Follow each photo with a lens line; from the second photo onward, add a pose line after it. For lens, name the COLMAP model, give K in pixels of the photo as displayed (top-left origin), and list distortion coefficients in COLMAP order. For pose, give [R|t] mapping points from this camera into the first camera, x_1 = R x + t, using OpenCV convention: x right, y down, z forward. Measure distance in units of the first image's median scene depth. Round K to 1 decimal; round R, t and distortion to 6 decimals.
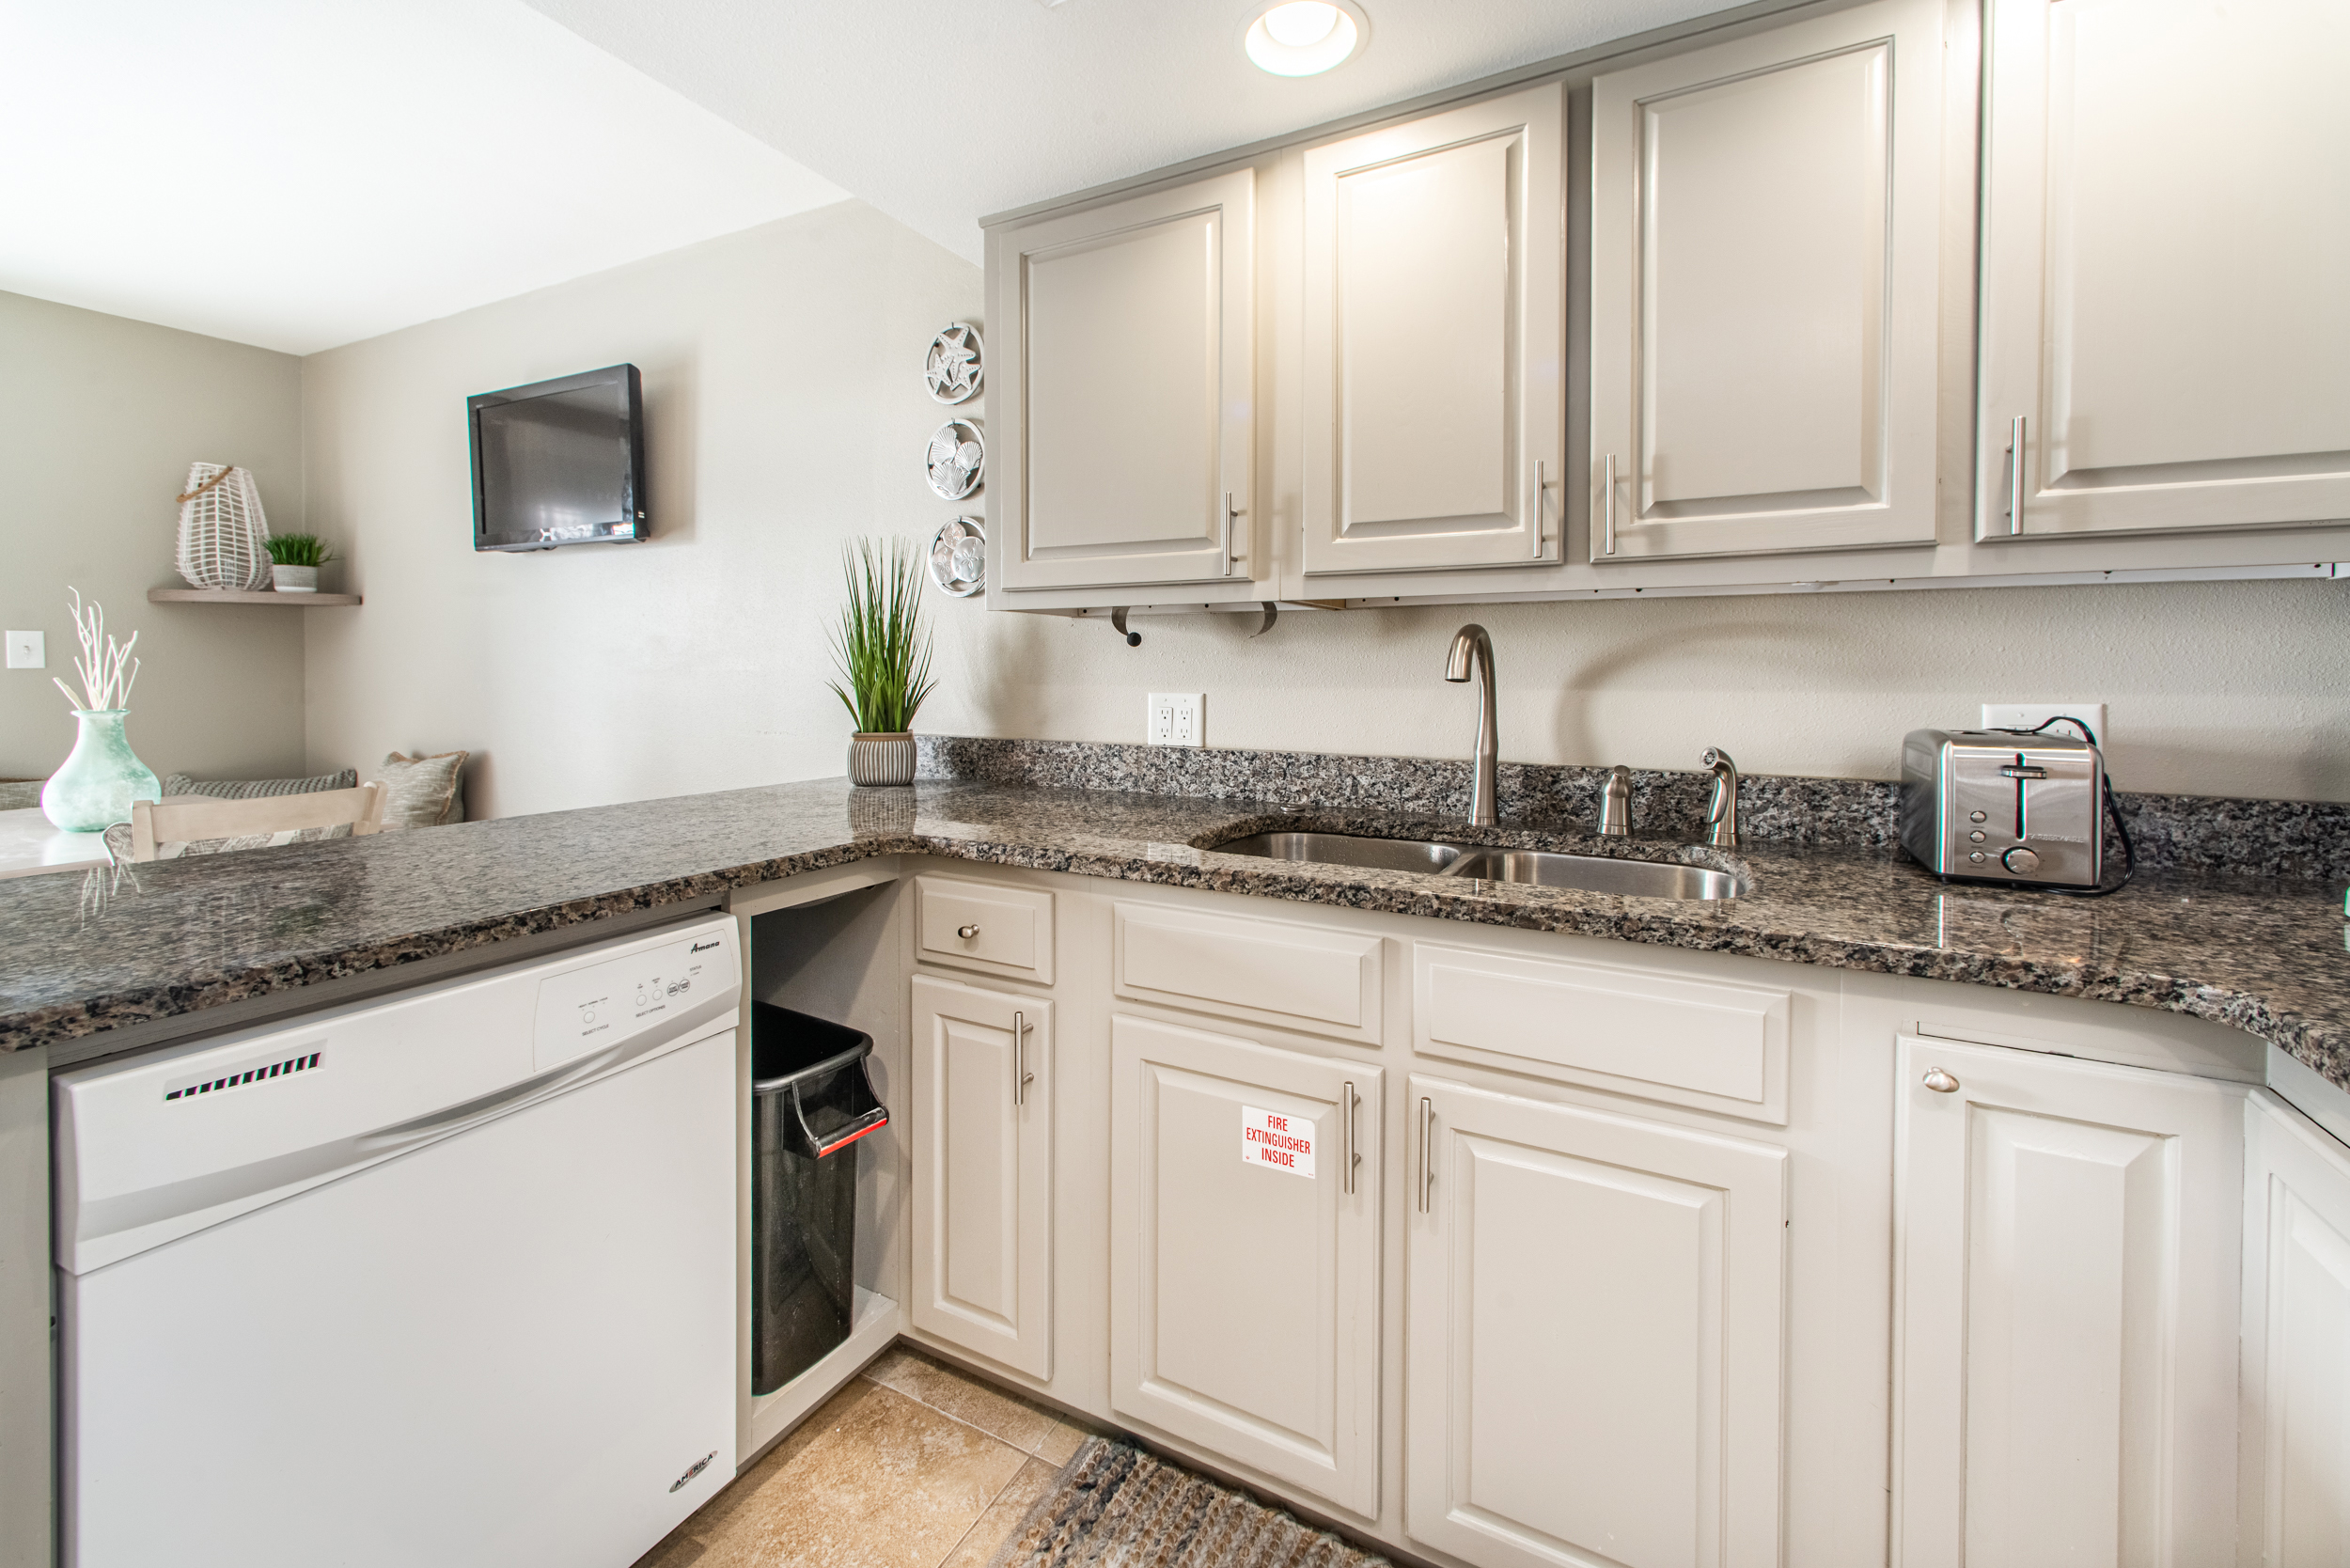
lens RADIAL K [[939.5, 0, 1185.5], [0, 939.5, 701.3], [0, 0, 1]] dist [0.003170, 0.000082]
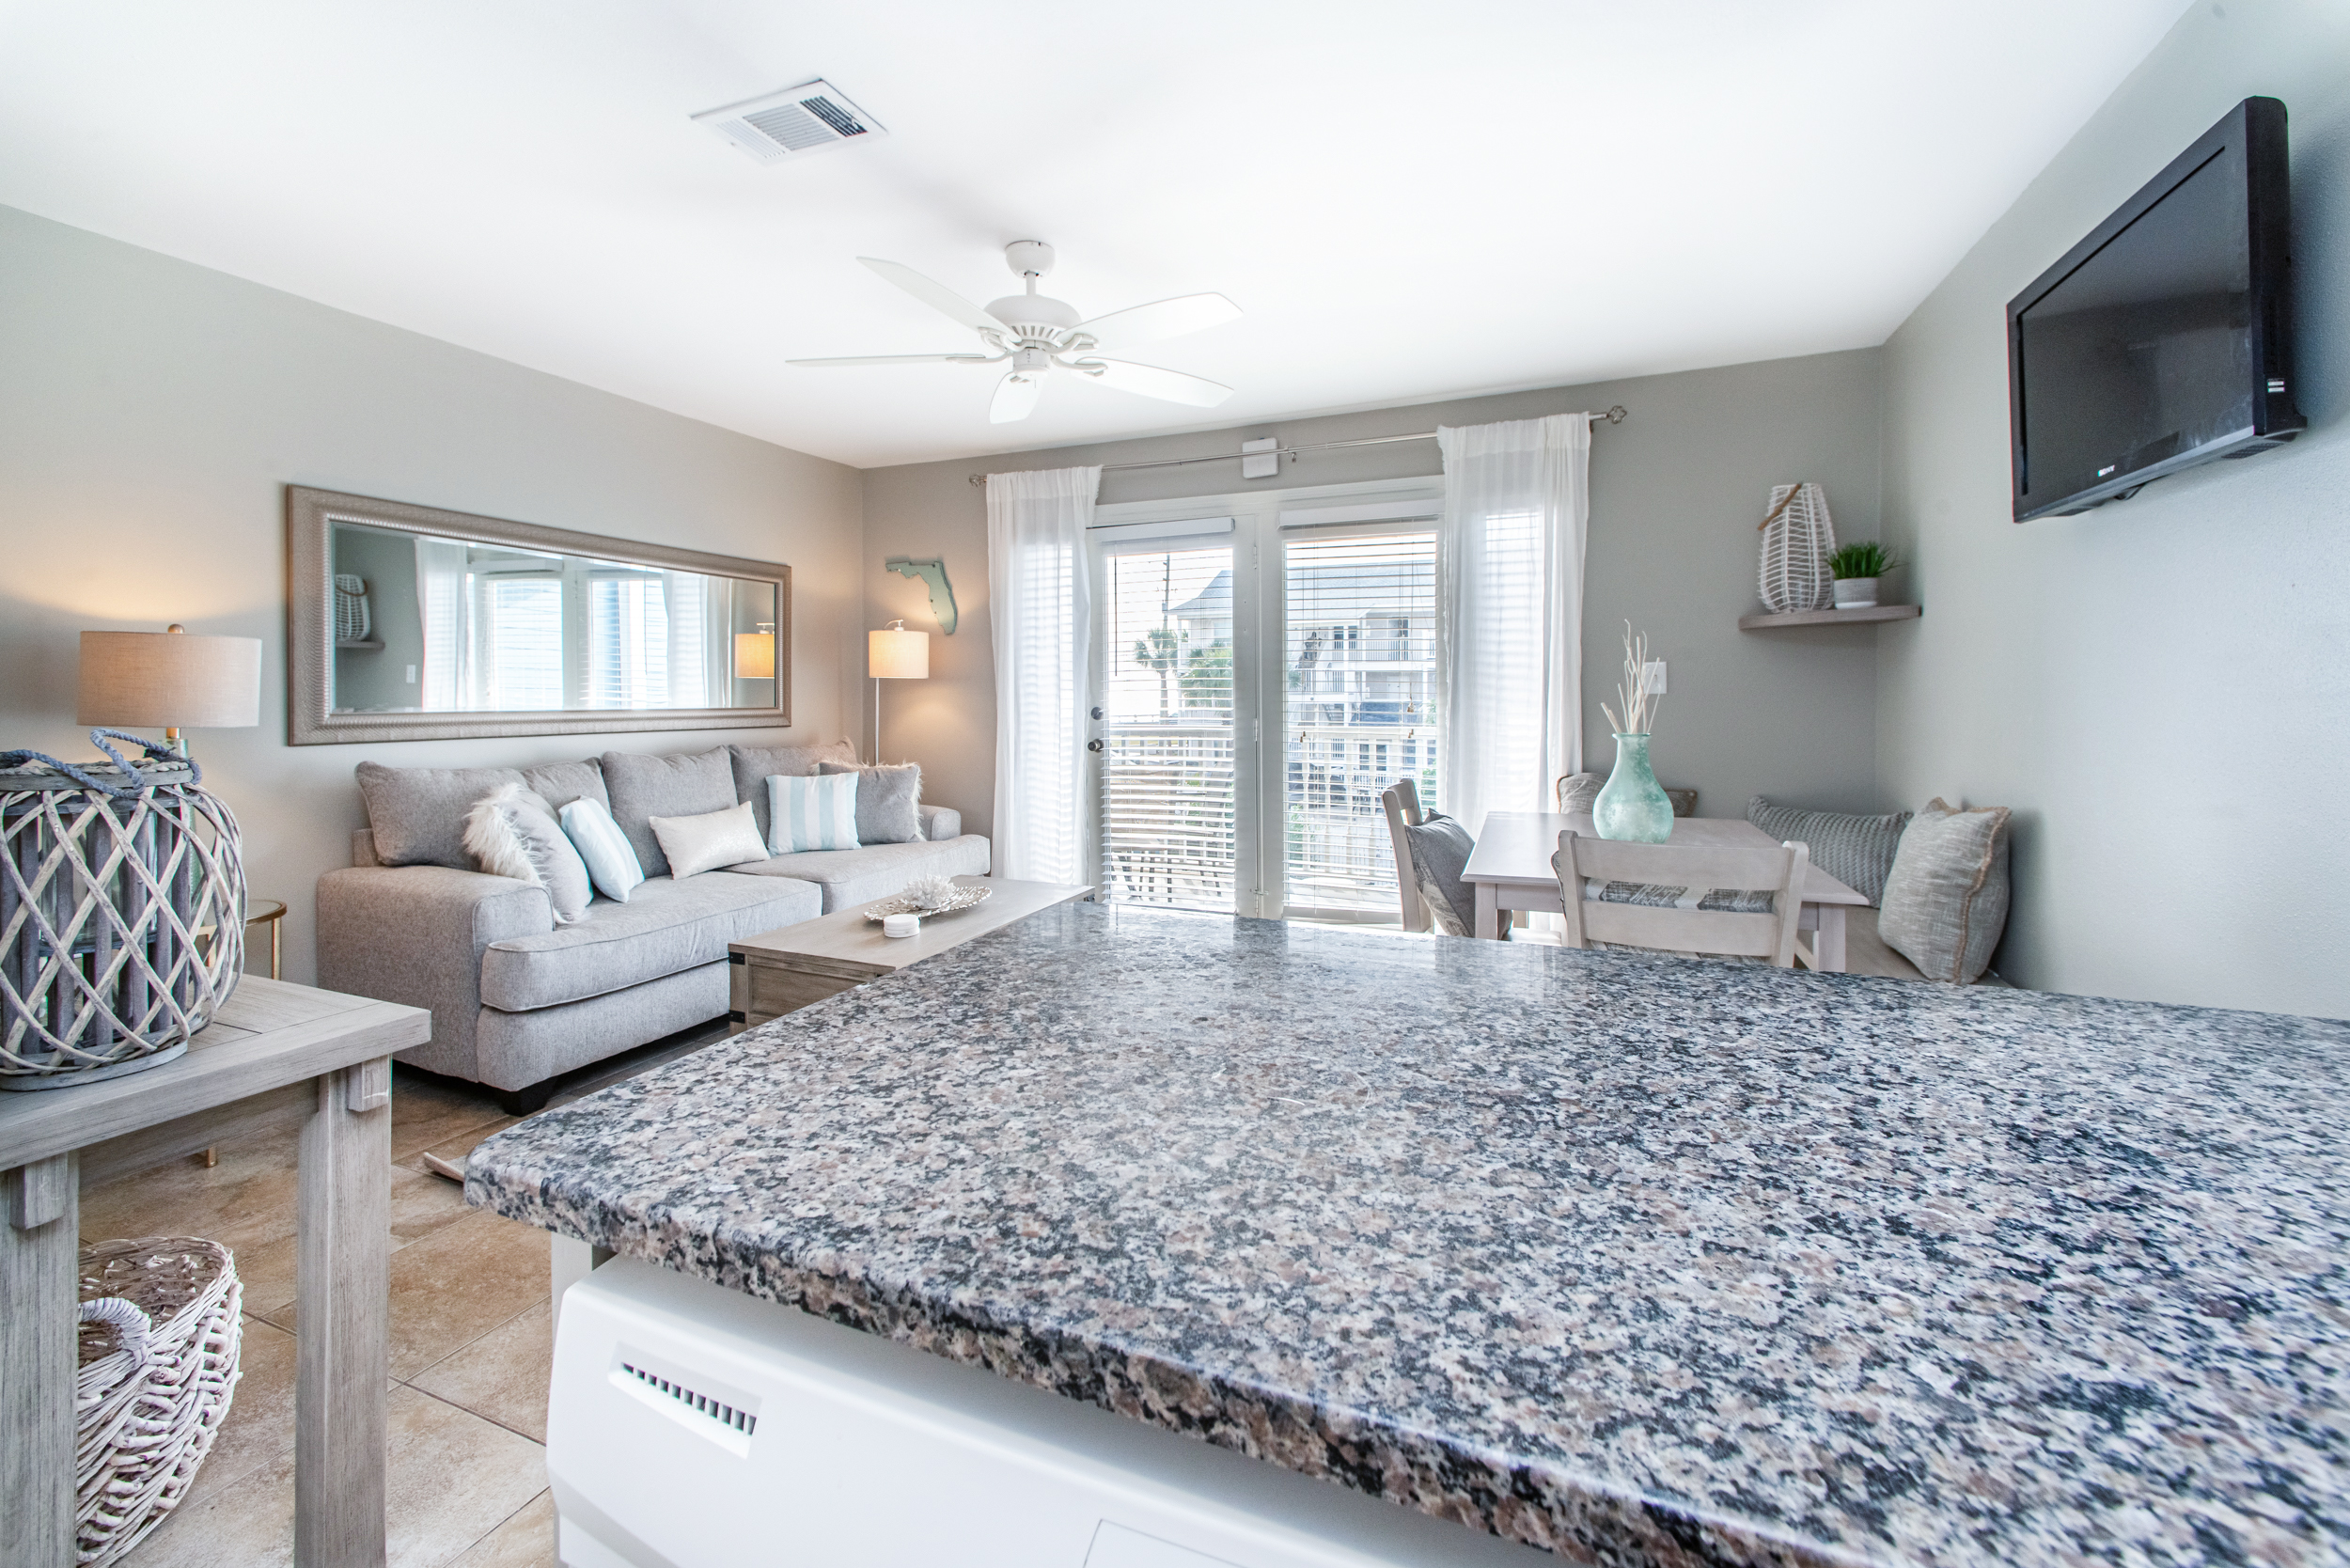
lens RADIAL K [[939.5, 0, 1185.5], [0, 939.5, 701.3], [0, 0, 1]] dist [0.003170, 0.000082]
pose [[0.070684, 0.005881, -0.997481, -0.115043], [-0.027748, 0.999607, 0.003928, -0.015792], [0.997113, 0.027400, 0.070820, 0.384277]]
